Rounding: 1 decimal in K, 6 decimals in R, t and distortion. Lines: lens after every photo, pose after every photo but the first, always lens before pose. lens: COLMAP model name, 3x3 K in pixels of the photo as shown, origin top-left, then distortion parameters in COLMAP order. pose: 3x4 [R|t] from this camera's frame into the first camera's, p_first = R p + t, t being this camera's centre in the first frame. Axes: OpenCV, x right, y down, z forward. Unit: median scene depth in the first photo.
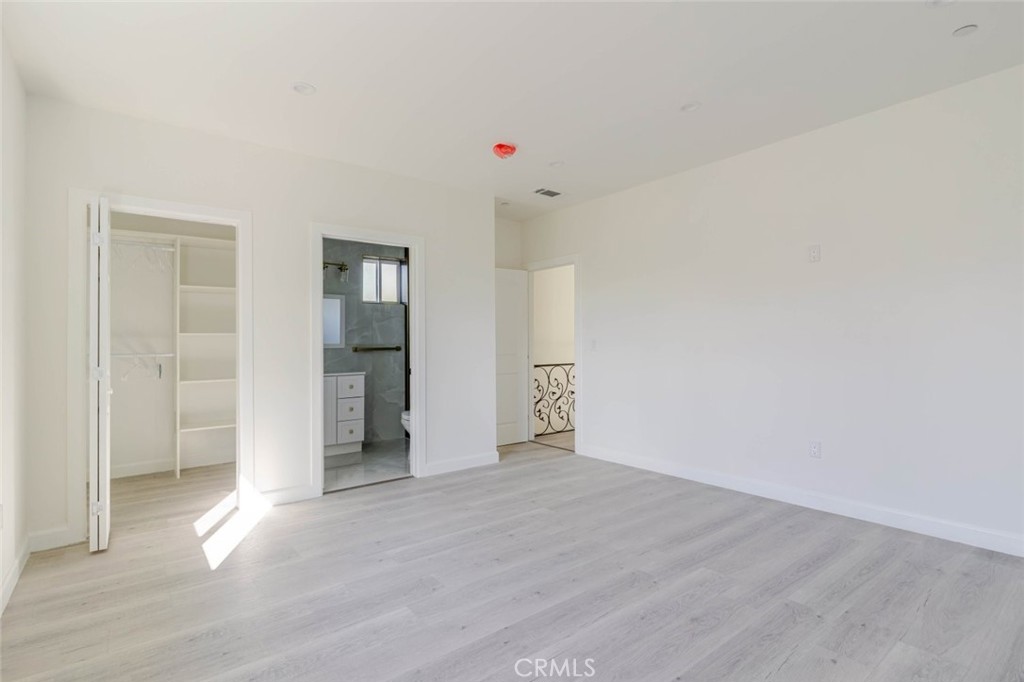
lens RADIAL K [[487.2, 0, 510.2], [0, 487.2, 347.3], [0, 0, 1]] dist [-0.000871, -0.000534]
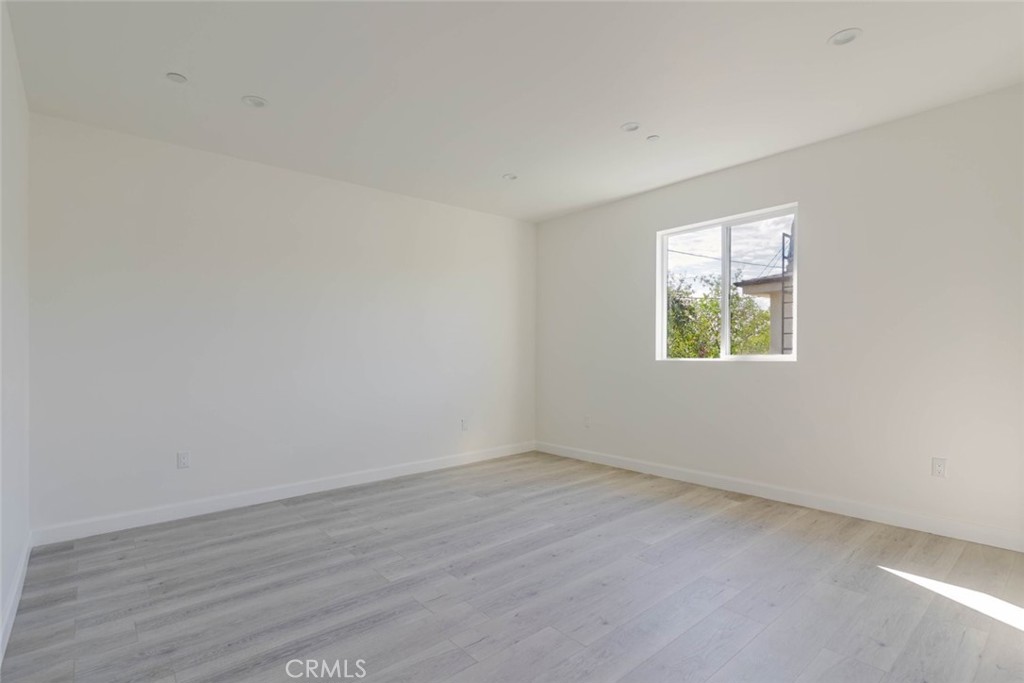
lens RADIAL K [[502.8, 0, 520.2], [0, 502.8, 348.4], [0, 0, 1]] dist [-0.001100, -0.000292]
pose [[-0.997508, 0.021731, -0.067127, 0.176227], [0.021468, 0.999759, 0.004639, -0.014699], [0.067212, 0.003186, -0.997734, 1.846171]]
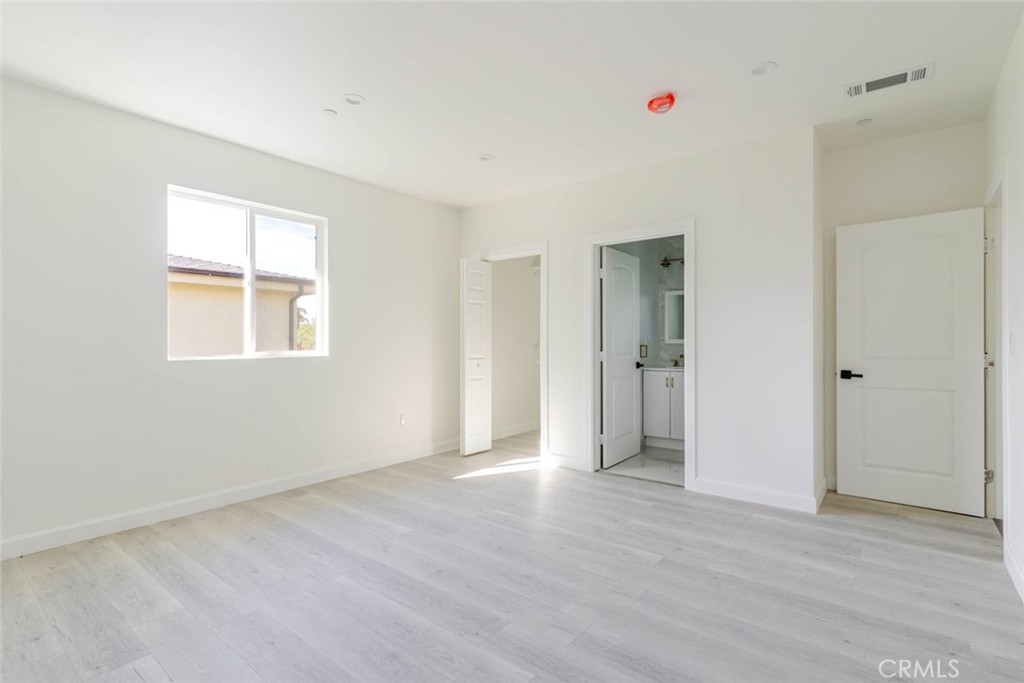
lens RADIAL K [[487.2, 0, 510.2], [0, 487.2, 347.8], [0, 0, 1]] dist [-0.000871, -0.000534]
pose [[0.244501, 0.021844, -0.969403, 0.946254], [-0.007399, 0.999759, 0.020662, -0.018713], [0.969621, 0.002121, 0.244604, 0.728976]]
